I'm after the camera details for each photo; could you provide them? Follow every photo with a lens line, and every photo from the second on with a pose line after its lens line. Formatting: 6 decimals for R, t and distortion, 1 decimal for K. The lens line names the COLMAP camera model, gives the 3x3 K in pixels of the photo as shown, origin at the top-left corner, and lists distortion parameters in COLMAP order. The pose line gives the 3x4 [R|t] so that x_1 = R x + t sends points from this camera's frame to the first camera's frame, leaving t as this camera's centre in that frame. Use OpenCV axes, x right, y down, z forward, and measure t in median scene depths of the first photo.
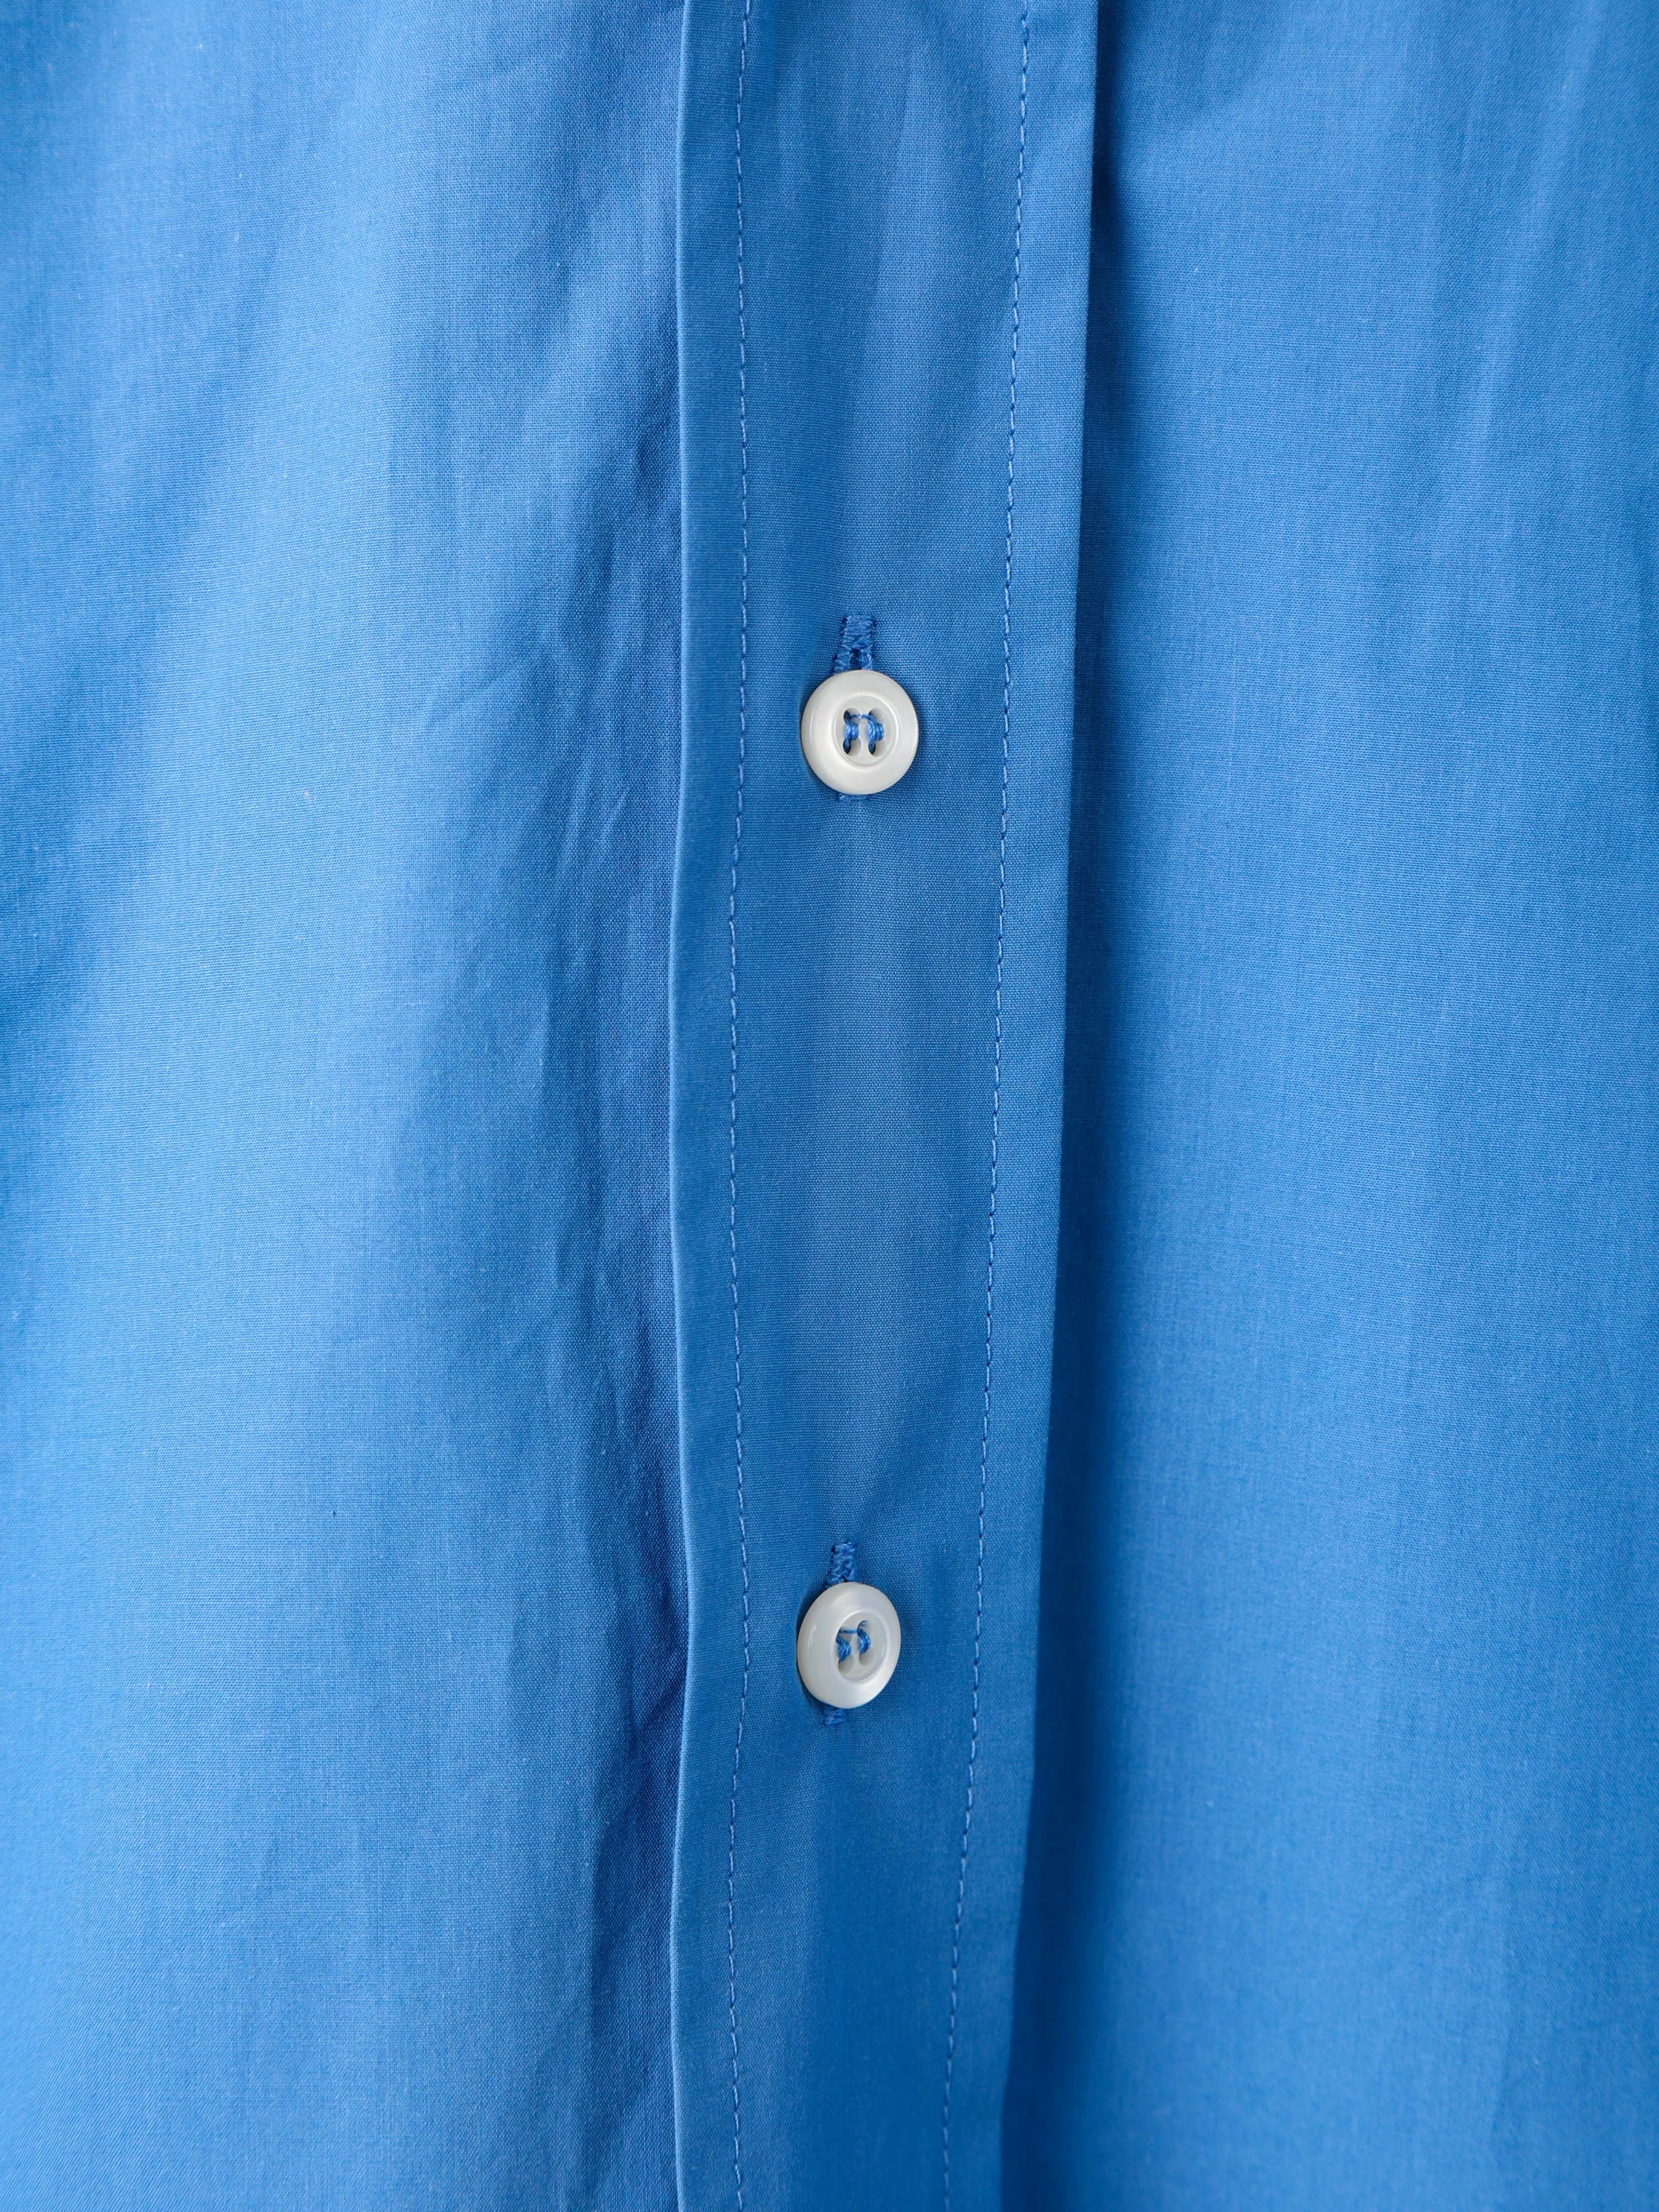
lens RADIAL K [[5402.0, 0, 816.9], [0, 5402.0, 1120.7], [0, 0, 1]] dist [0.170297, 0.000000]
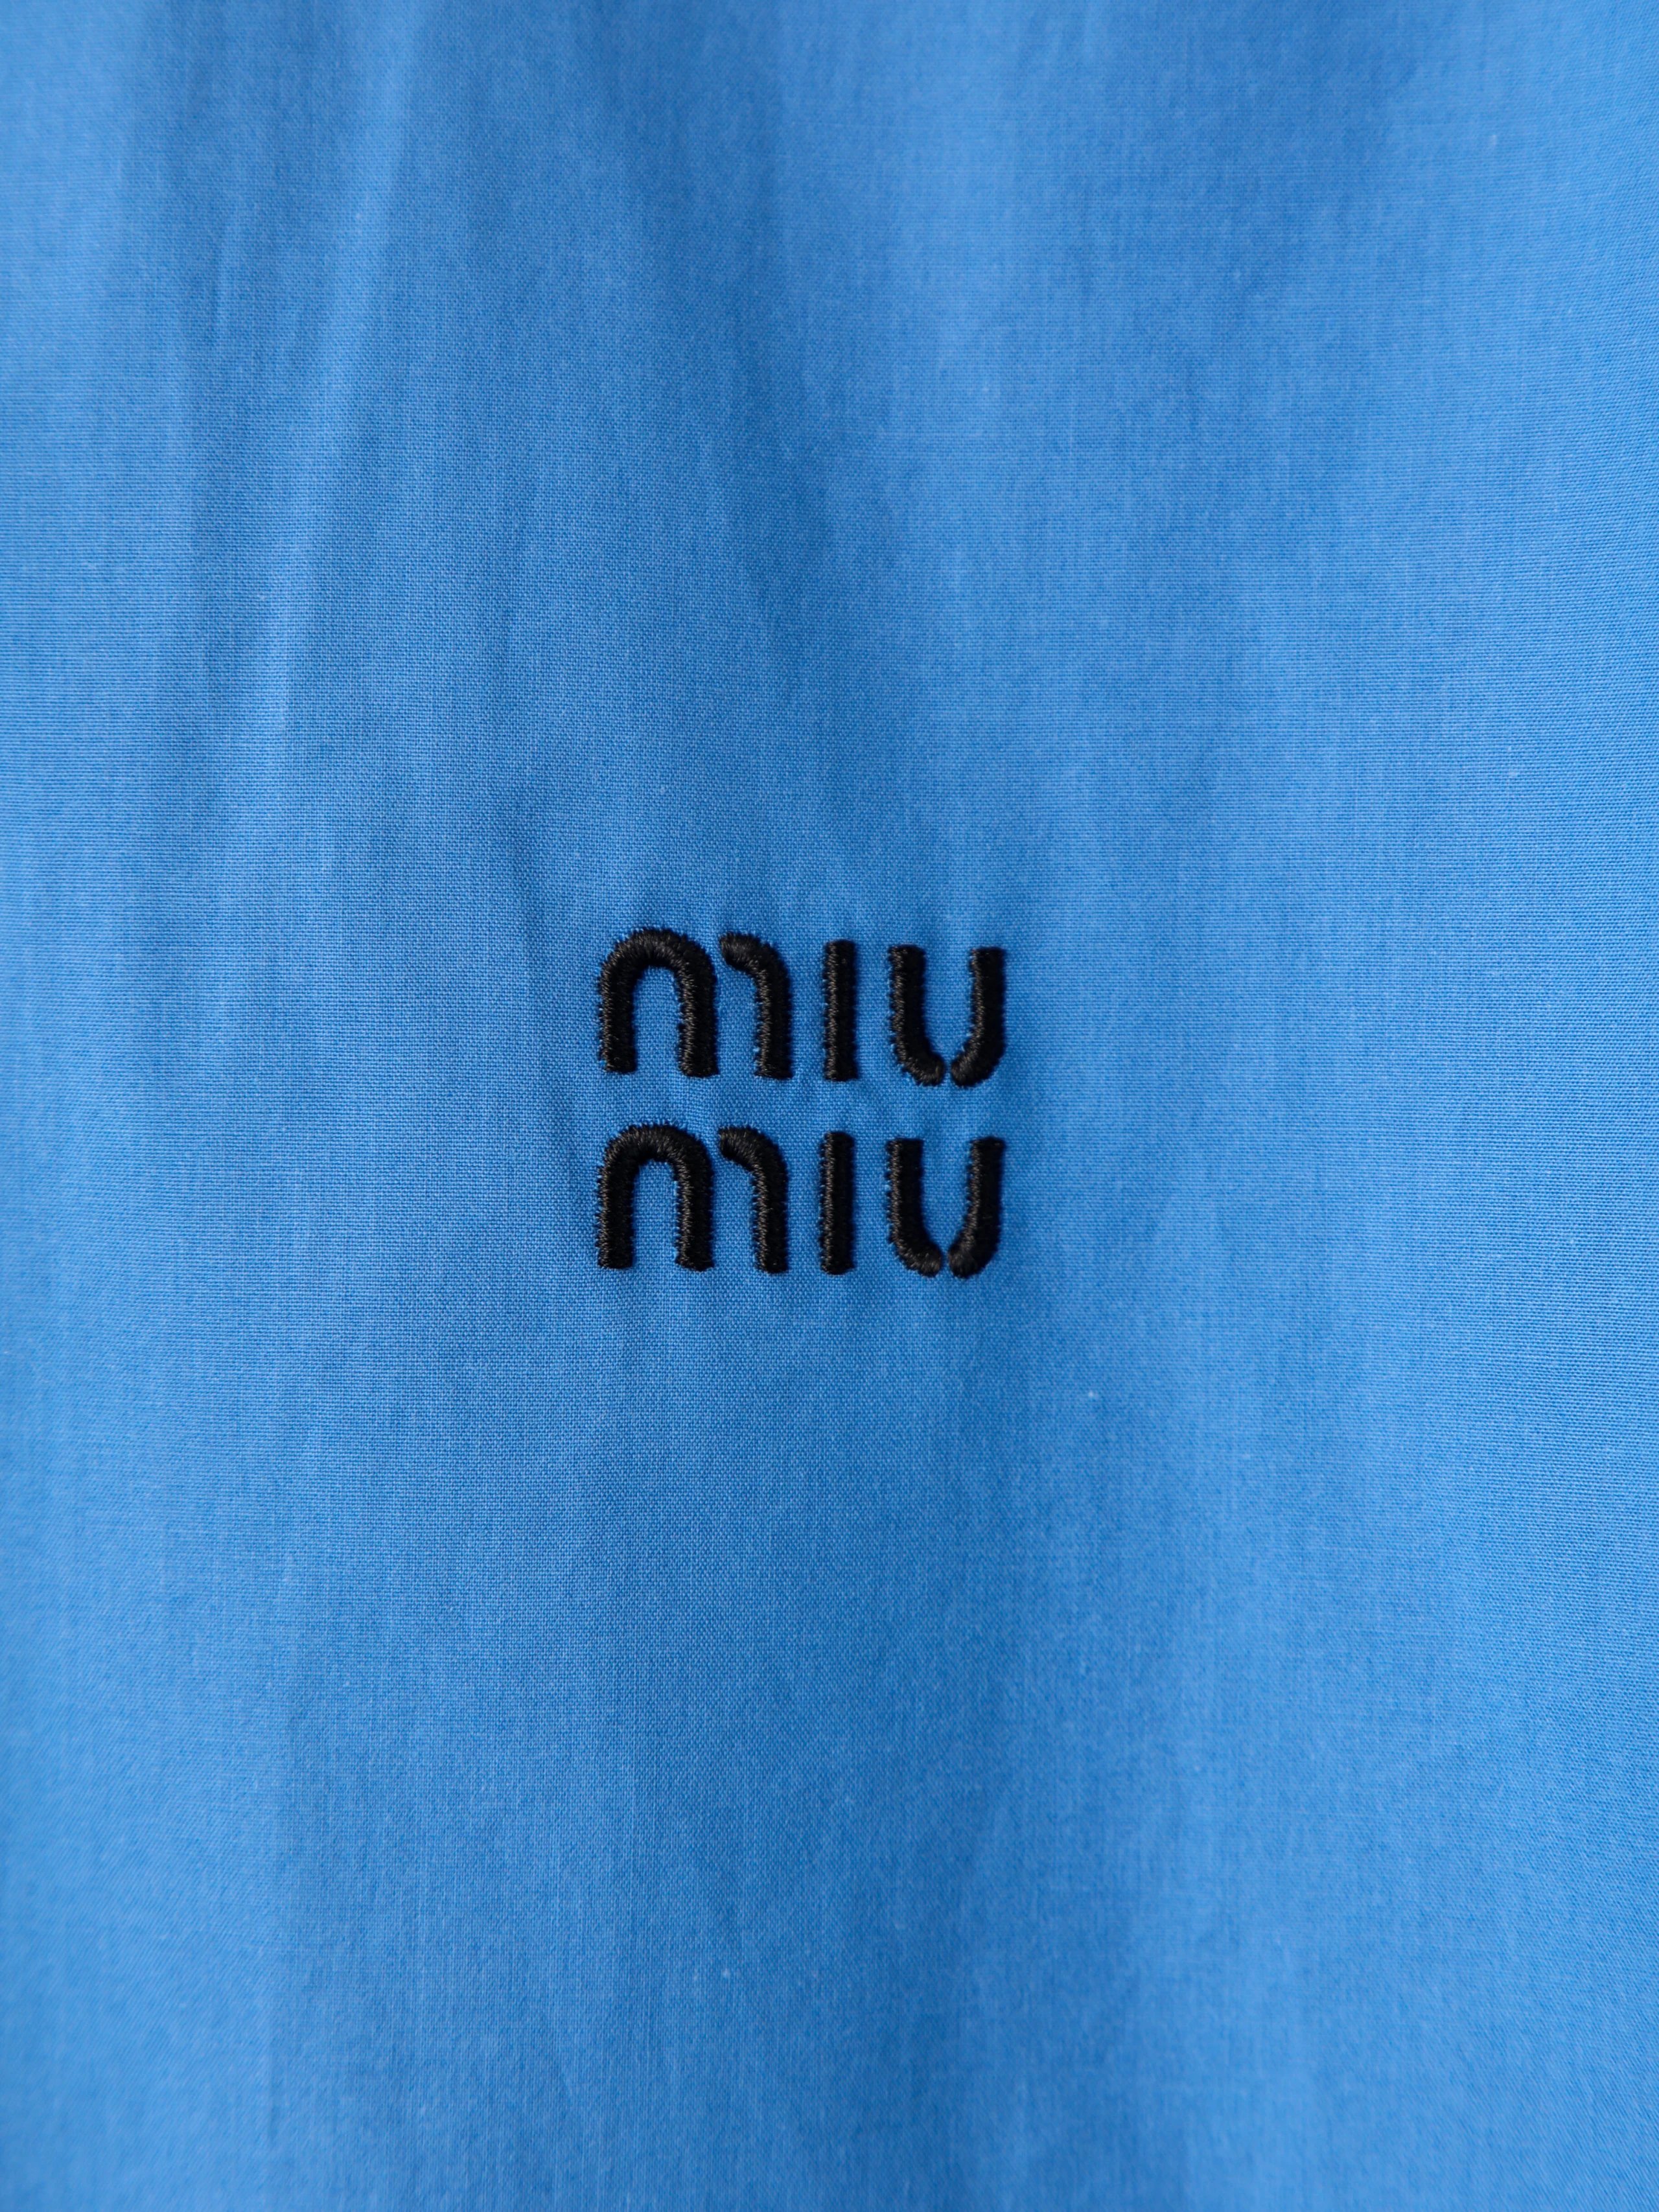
lens RADIAL K [[5402.0, 0, 843.5], [0, 5402.0, 1091.6], [0, 0, 1]] dist [0.170297, 0.000000]
pose [[0.993465, -0.063672, 0.094730, 0.125098], [0.067814, 0.996848, -0.041166, -0.047422], [-0.091811, 0.047321, 0.994651, 0.318825]]
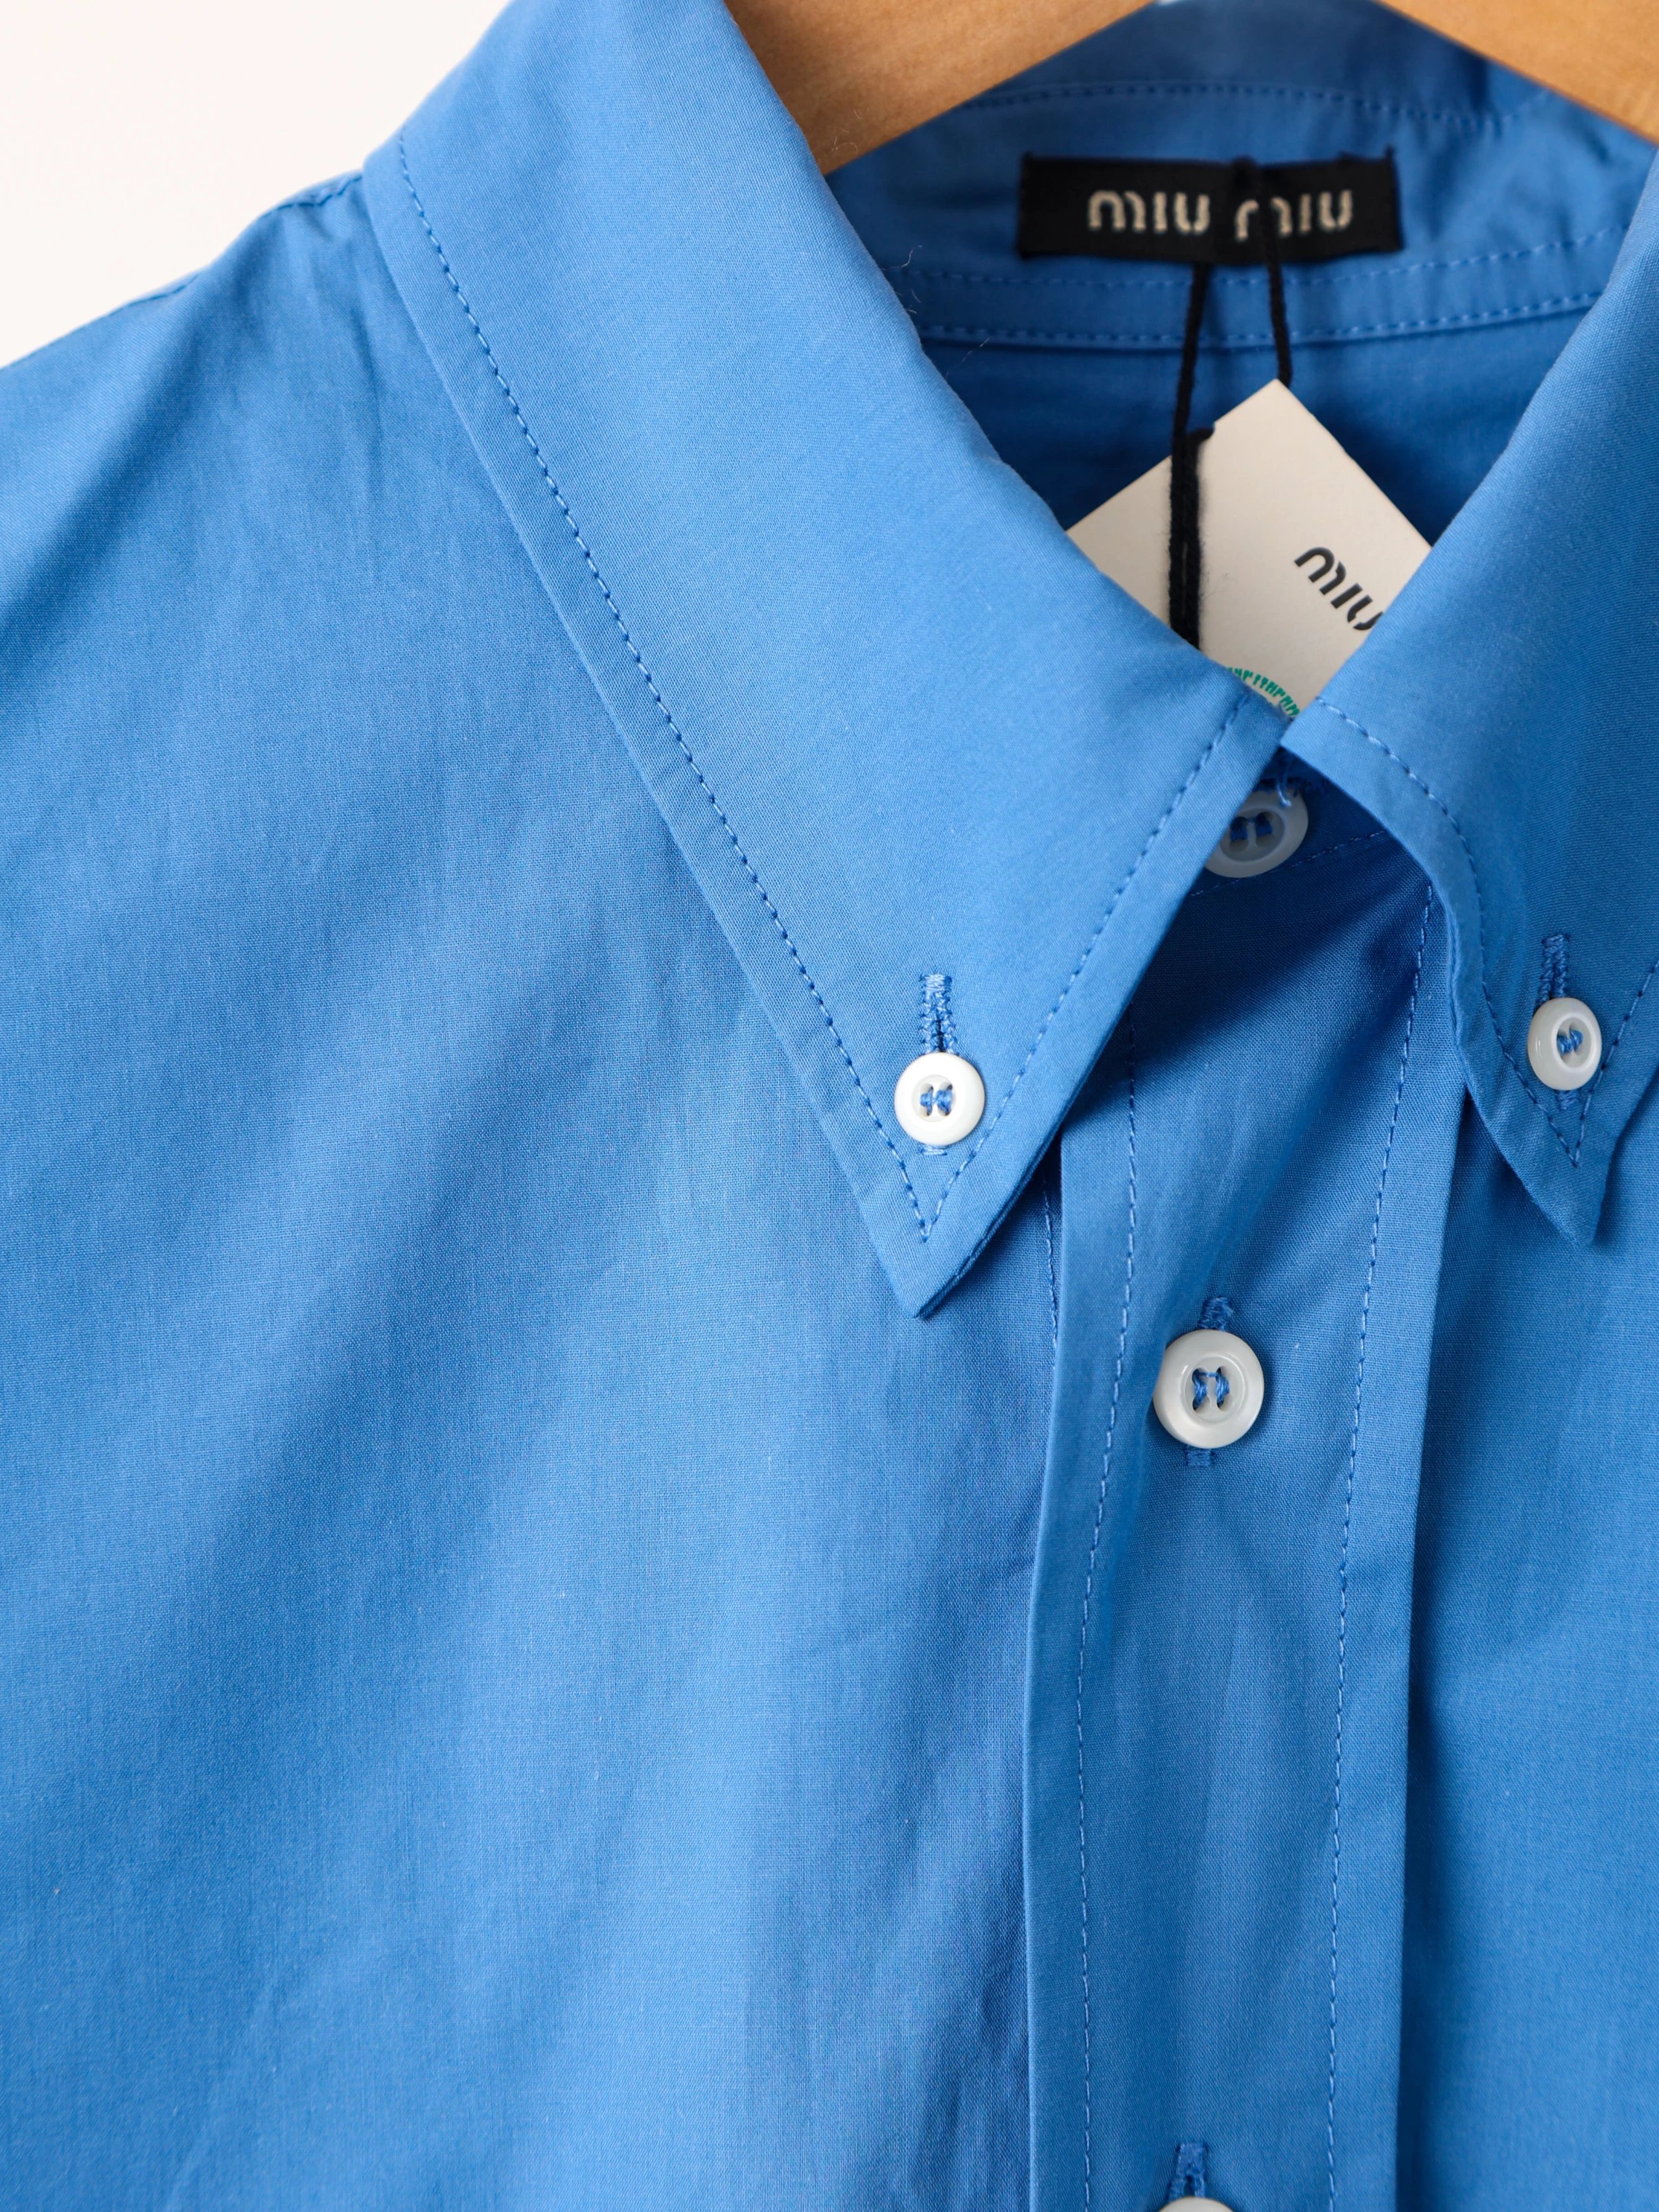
lens RADIAL K [[5402.0, 0, 835.5], [0, 5402.0, 1109.8], [0, 0, 1]] dist [0.170297, 0.000000]
pose [[0.999996, -0.002221, -0.001542, -0.057959], [0.002121, 0.998082, -0.061871, -0.224218], [0.001677, 0.061868, 0.998083, -0.053960]]
